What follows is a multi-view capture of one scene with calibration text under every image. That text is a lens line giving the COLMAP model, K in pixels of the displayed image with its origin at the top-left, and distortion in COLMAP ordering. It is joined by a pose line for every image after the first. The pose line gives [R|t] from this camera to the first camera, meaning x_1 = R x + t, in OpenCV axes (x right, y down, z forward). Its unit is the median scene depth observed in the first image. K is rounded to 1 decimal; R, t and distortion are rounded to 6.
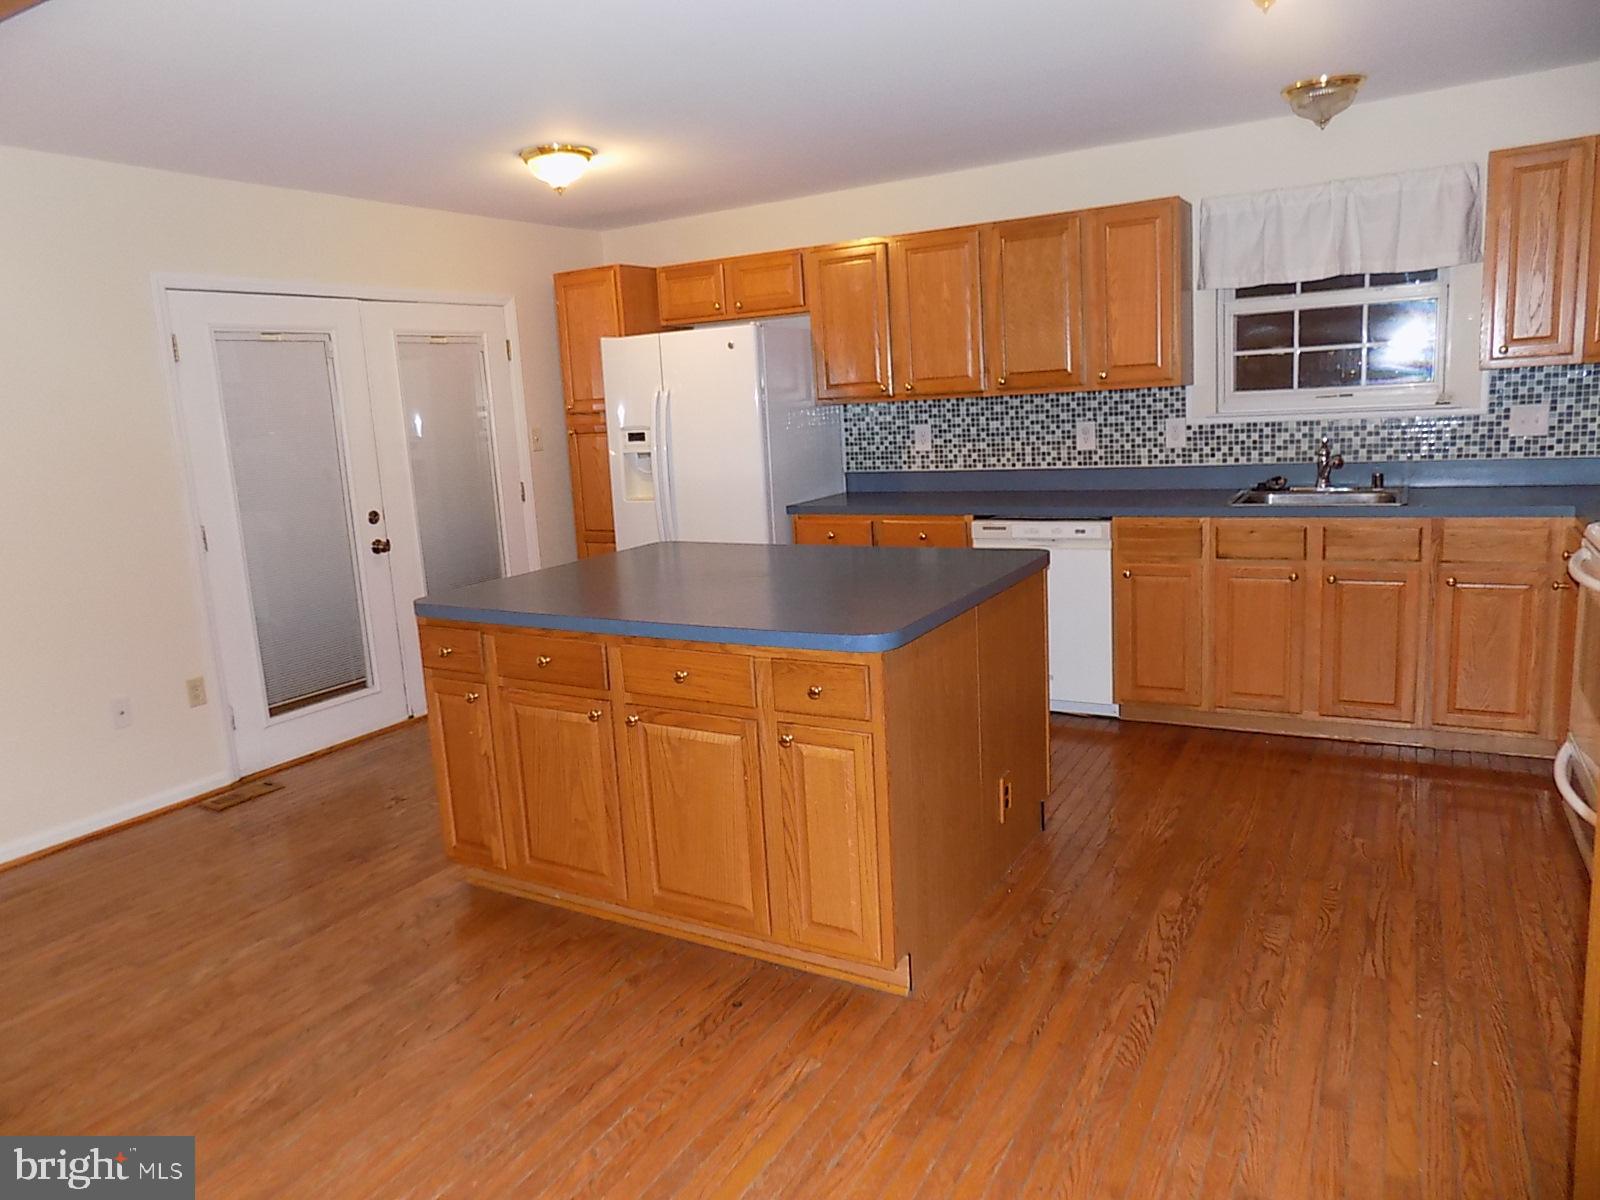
lens RADIAL K [[1082.0, 0, 800.0], [0, 1082.0, 600.0], [0, 0, 1]] dist [-0.089739, 0.092893]
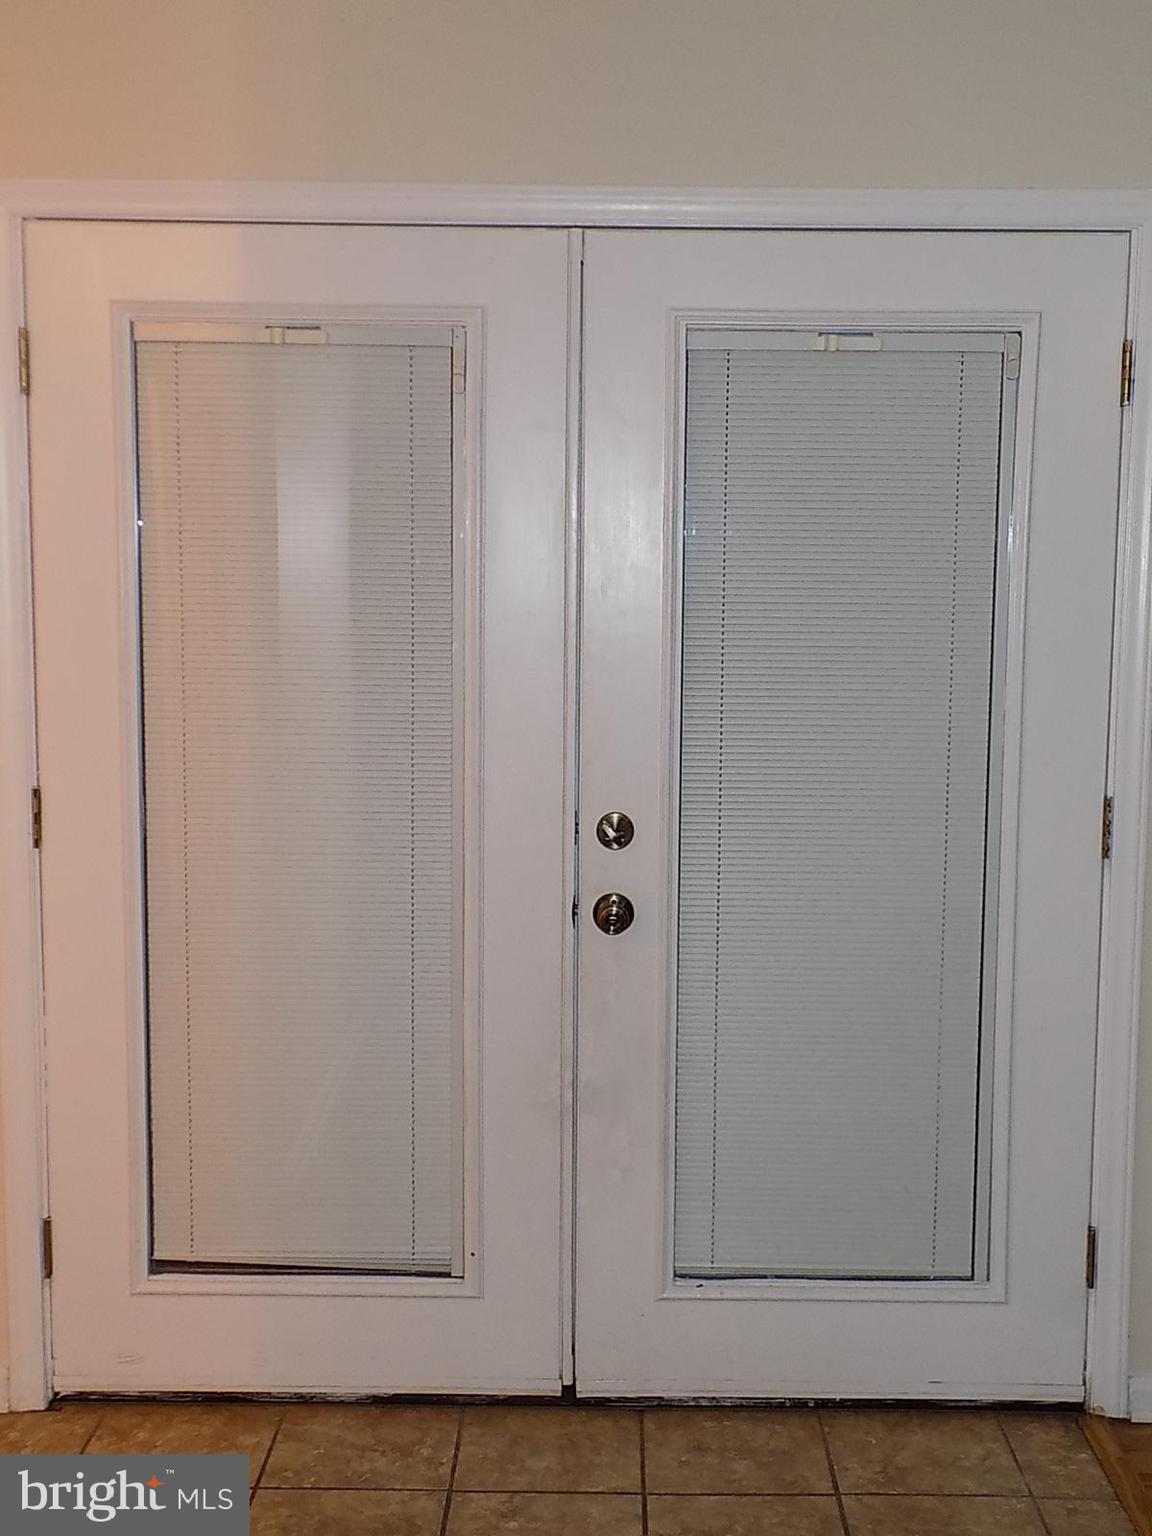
lens RADIAL K [[1954.7, 0, 576.0], [0, 1954.7, 768.0], [0, 0, 1]] dist [0.017215, 0.056778]
pose [[0.497887, 0.161698, -0.852034, 0.157584], [-0.186159, 0.979489, 0.077104, -0.139877], [0.847026, 0.120225, 0.517777, 0.606608]]
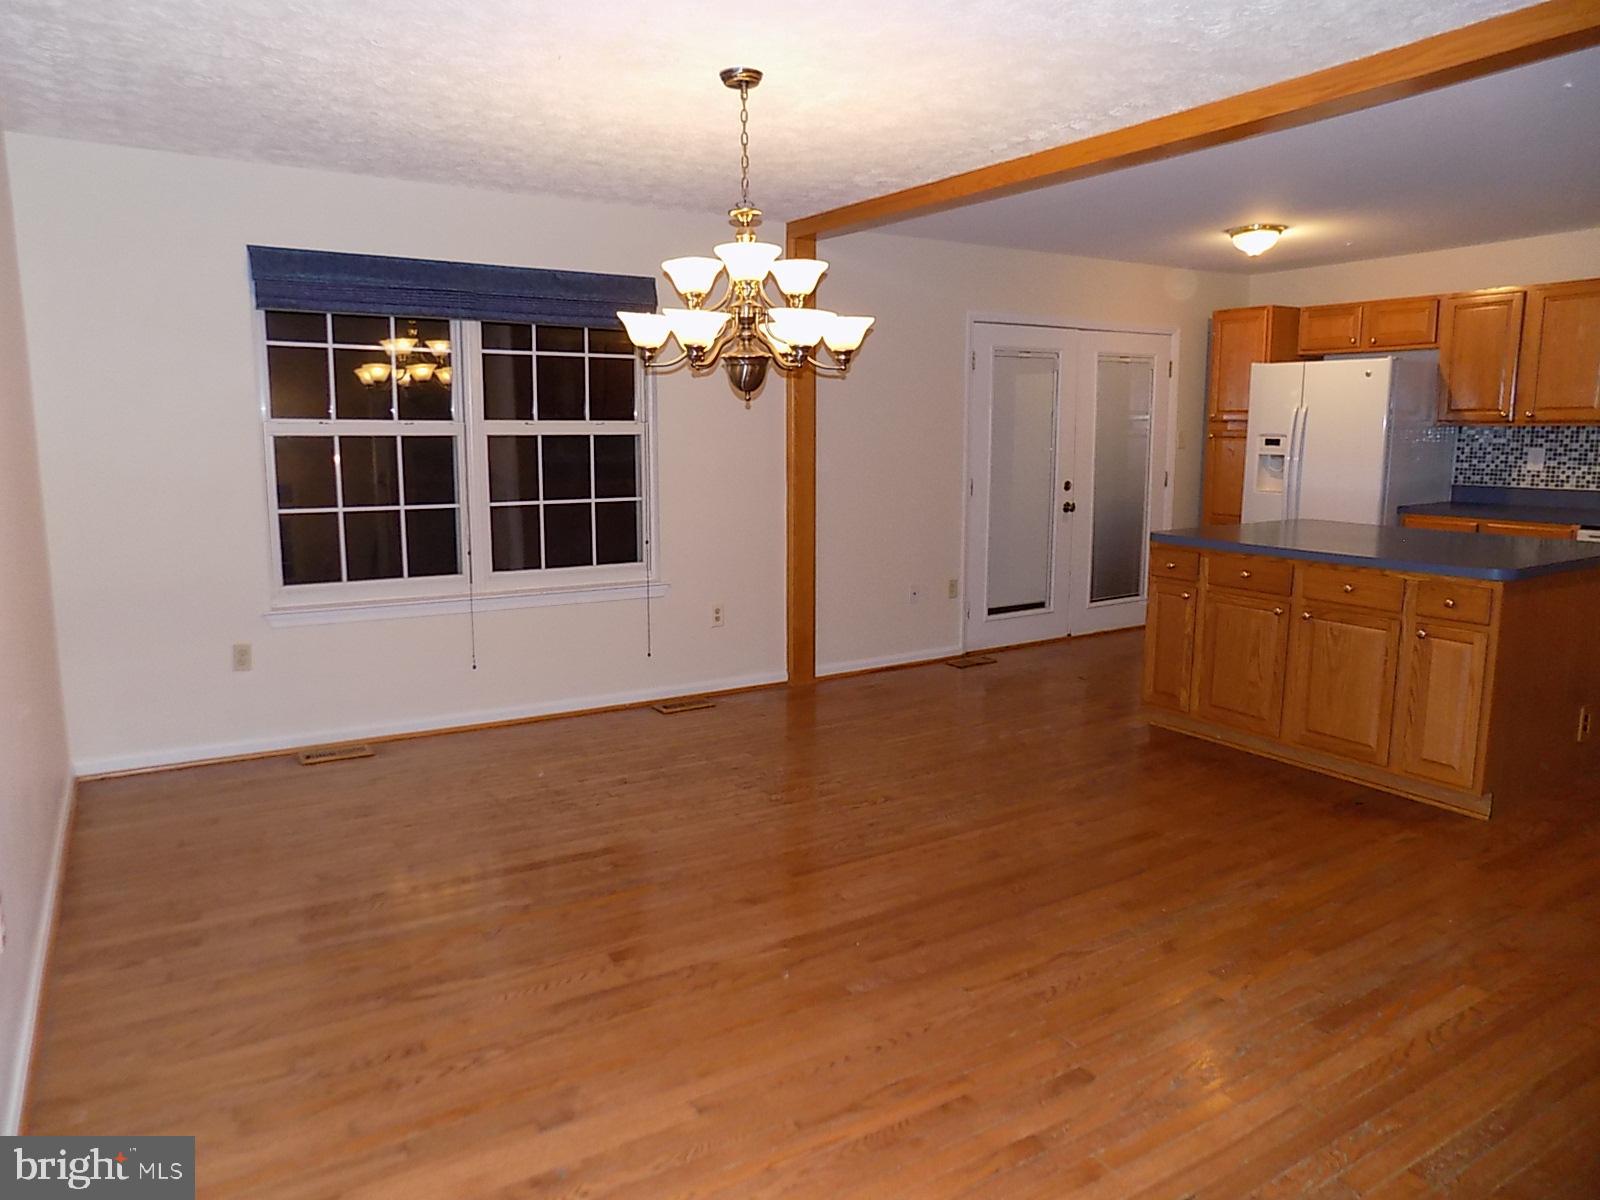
lens RADIAL K [[1082.0, 0, 800.0], [0, 1082.0, 600.0], [0, 0, 1]] dist [-0.089739, 0.092893]
pose [[0.887055, 0.124542, -0.444548, -0.065039], [-0.128176, 0.991507, 0.022011, 0.078423], [0.443514, 0.037456, 0.895484, -0.373327]]
